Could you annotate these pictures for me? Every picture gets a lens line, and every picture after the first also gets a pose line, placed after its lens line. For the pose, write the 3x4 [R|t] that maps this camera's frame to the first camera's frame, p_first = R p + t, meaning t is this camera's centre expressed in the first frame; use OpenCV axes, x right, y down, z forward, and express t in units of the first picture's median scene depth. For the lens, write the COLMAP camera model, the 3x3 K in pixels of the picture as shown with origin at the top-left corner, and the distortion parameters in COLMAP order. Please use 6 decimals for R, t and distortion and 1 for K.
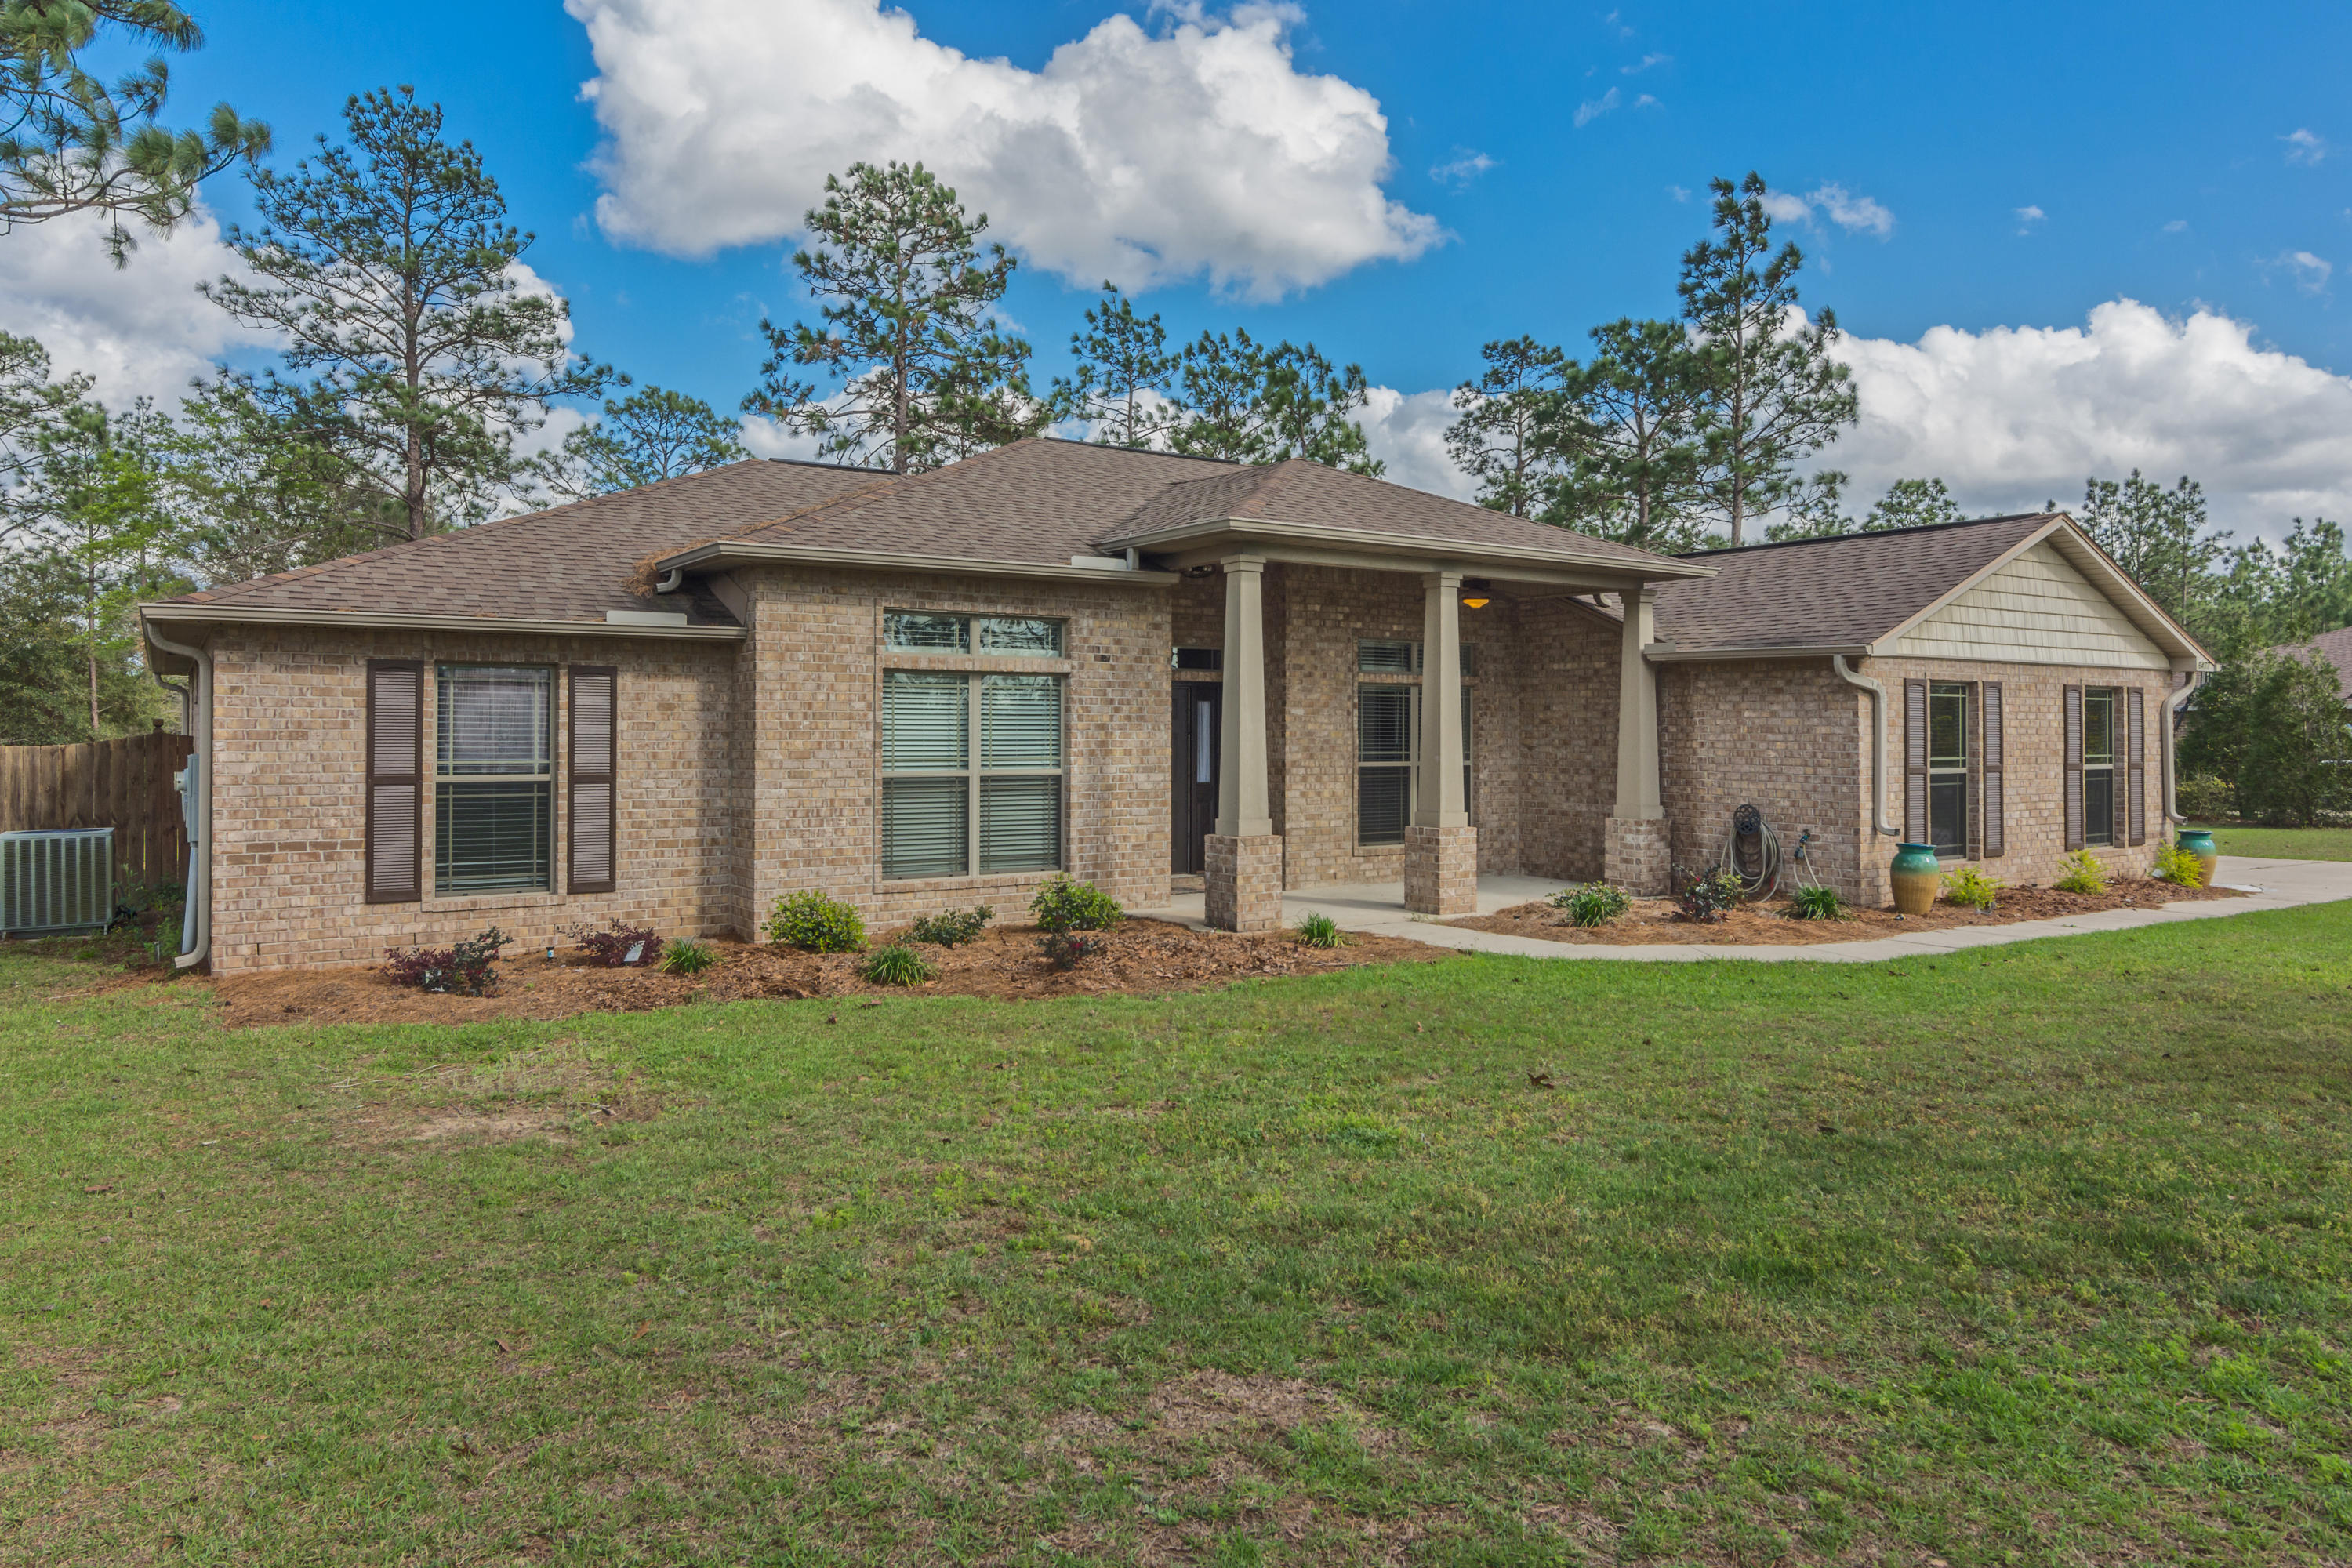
lens RADIAL K [[1481.3, 0, 1134.0], [0, 1481.3, 726.6], [0, 0, 1]] dist [0.004162, 0.000497]
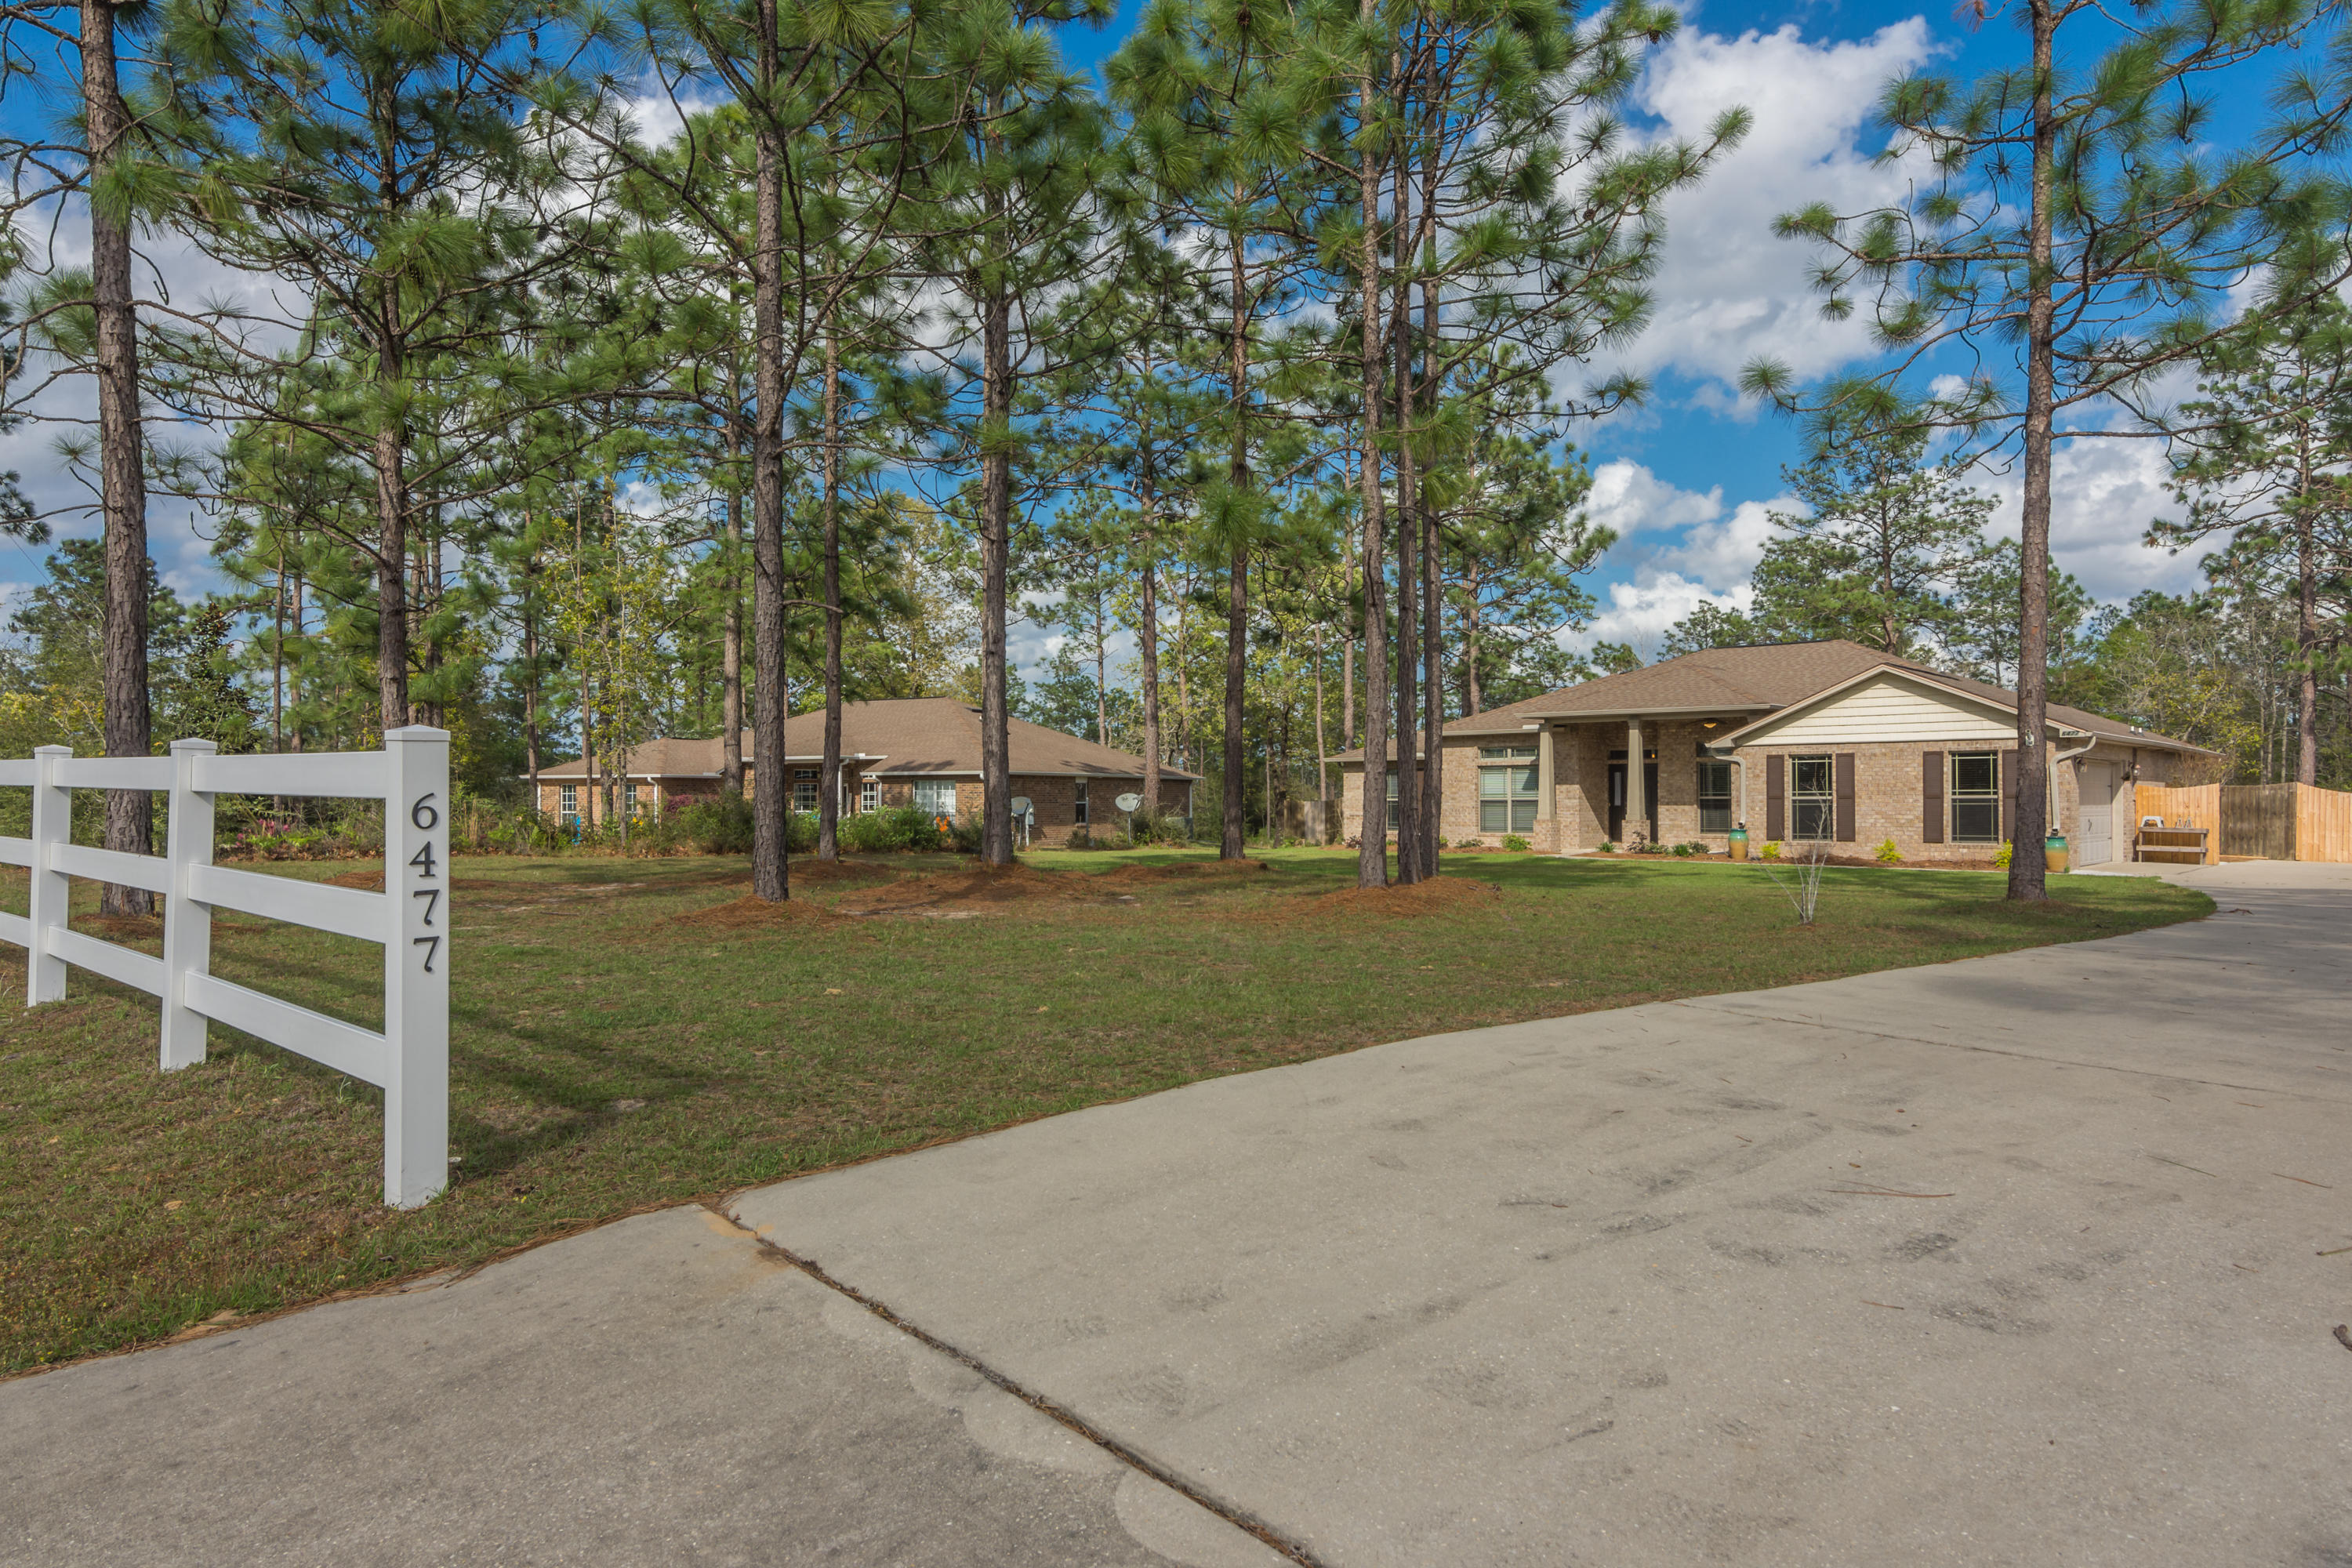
lens RADIAL K [[1461.4, 0, 1176.0], [0, 1461.4, 784.0], [0, 0, 1]] dist [-0.011100, -0.002436]
pose [[0.274337, -0.016874, -0.961486, 2.554422], [0.004282, 0.999858, -0.016325, 0.045548], [0.961624, 0.000361, 0.274370, -0.466883]]
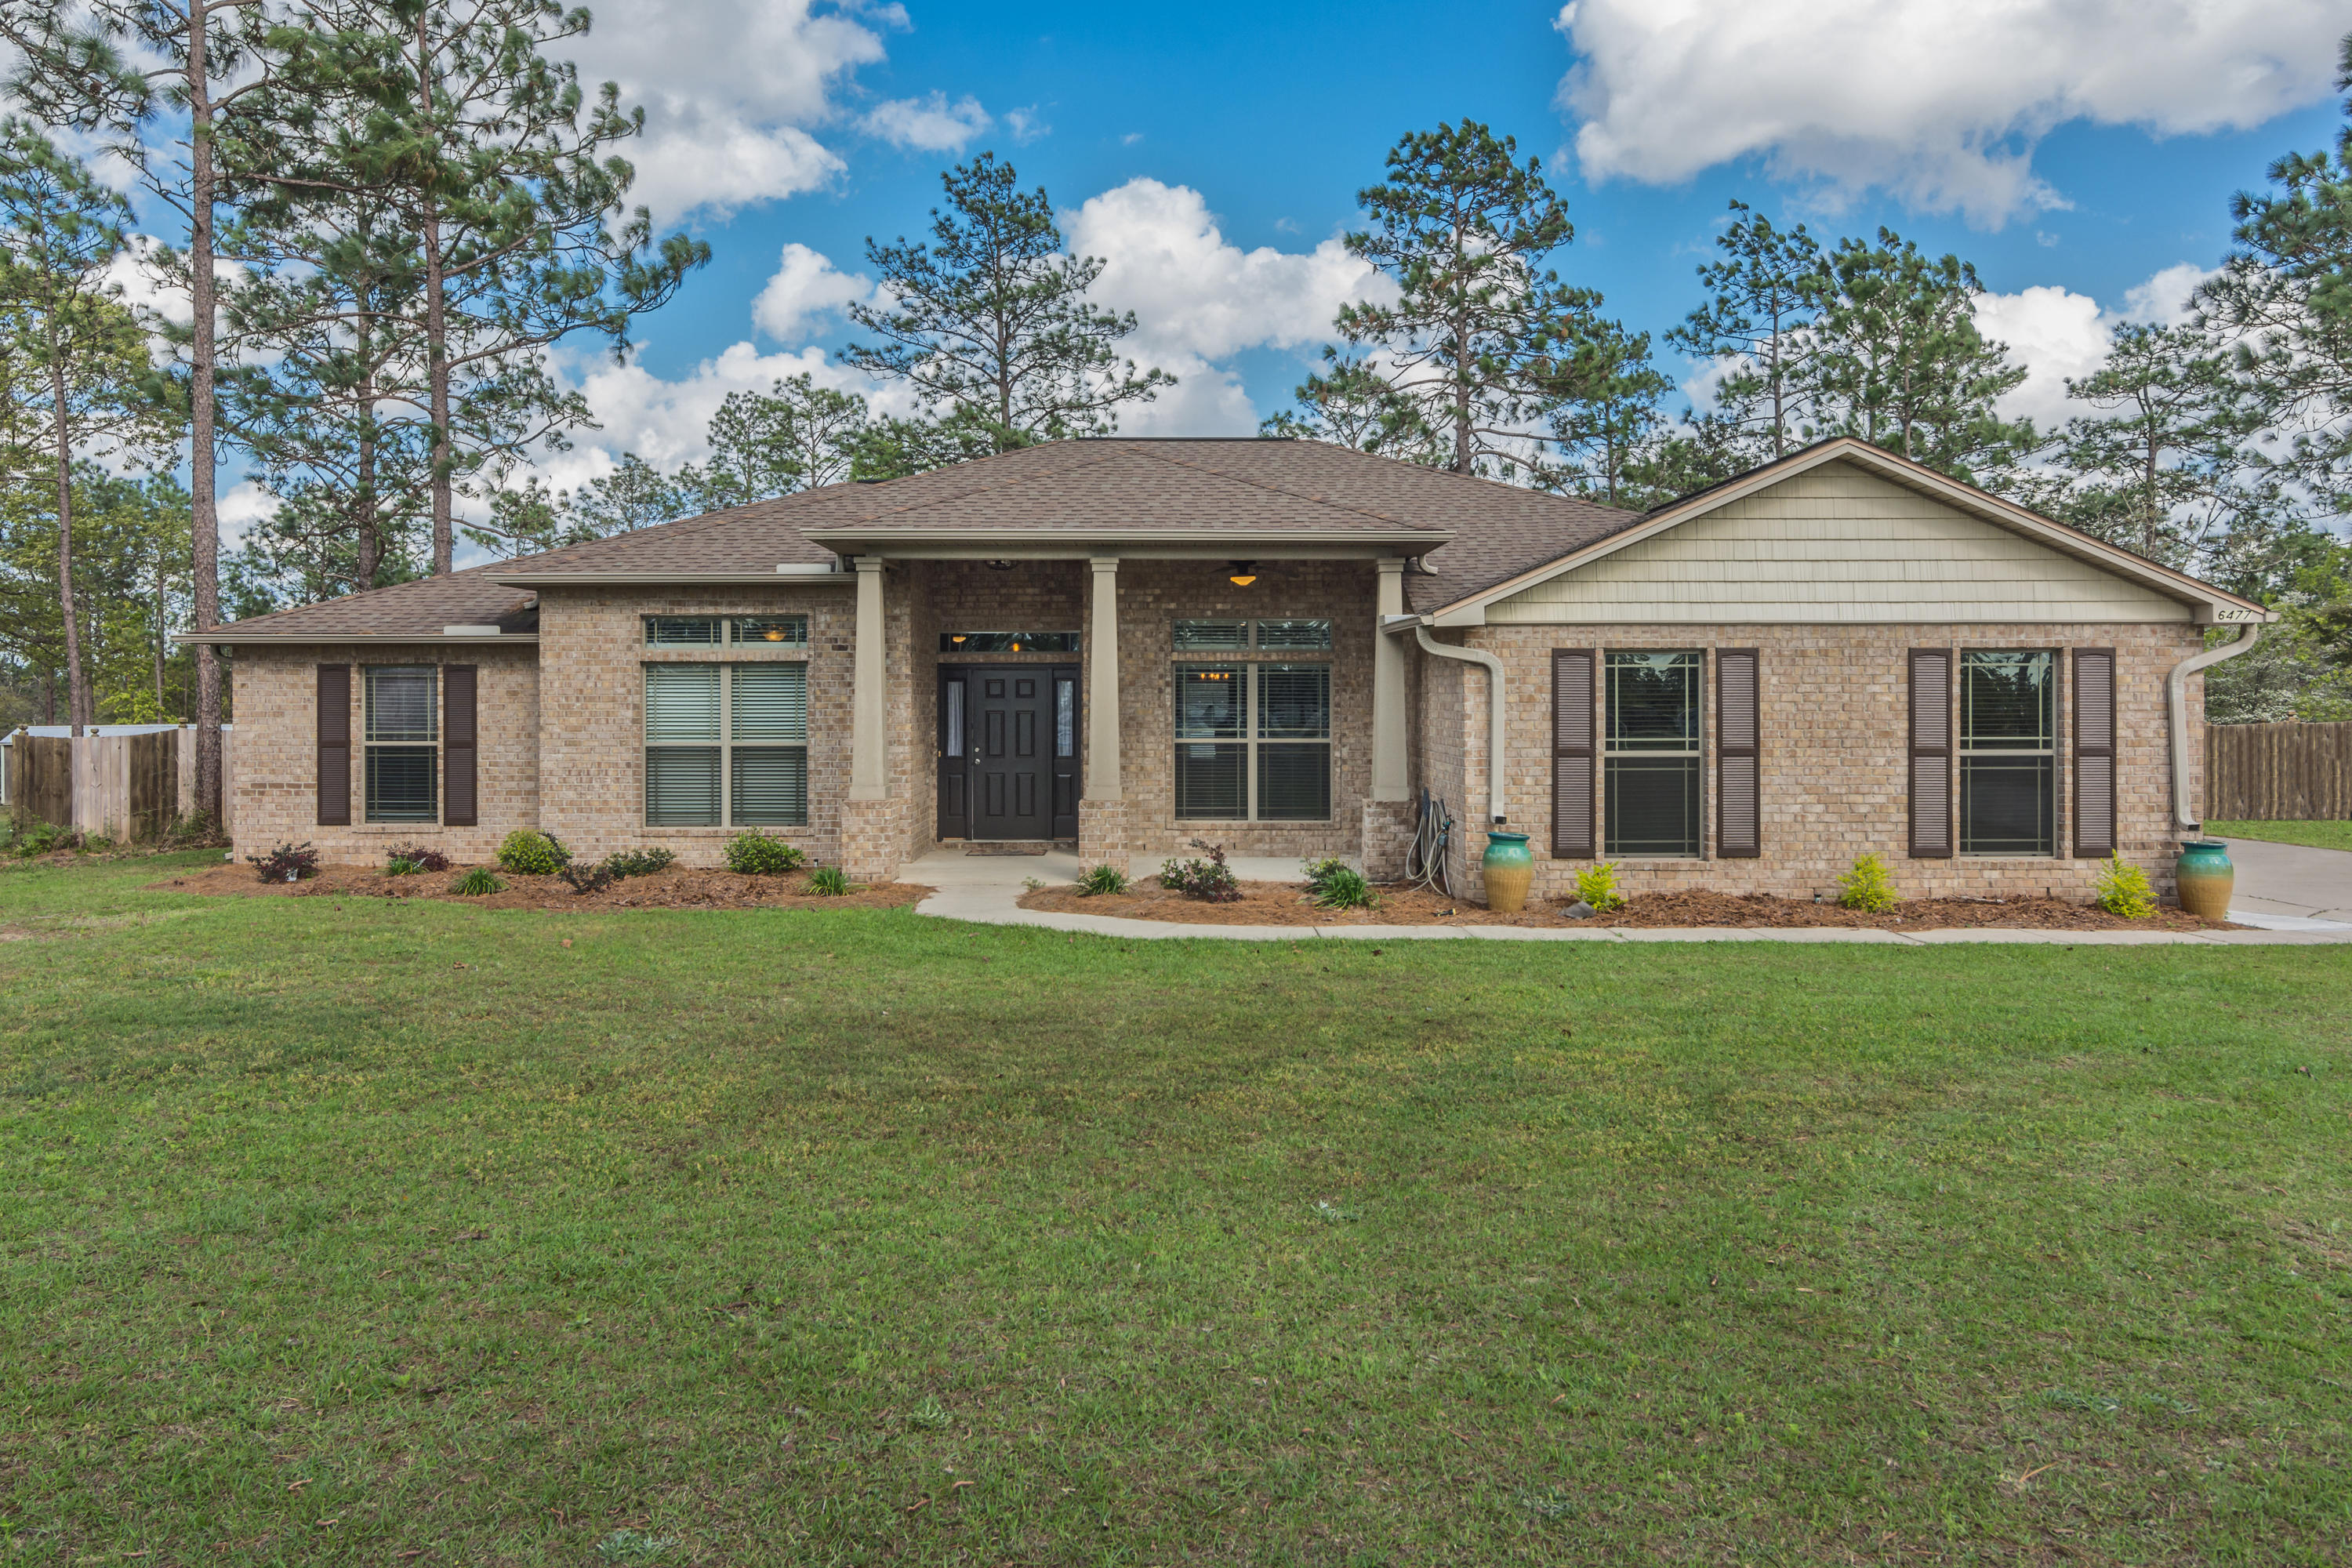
lens RADIAL K [[1584.9, 0, 1147.2], [0, 1584.9, 689.0], [0, 0, 1]] dist [-0.003319, 0.000520]
pose [[0.841113, -0.009414, -0.540778, 0.899975], [0.005229, 0.999943, -0.009273, -0.000394], [0.540835, 0.004972, 0.841114, 0.076754]]
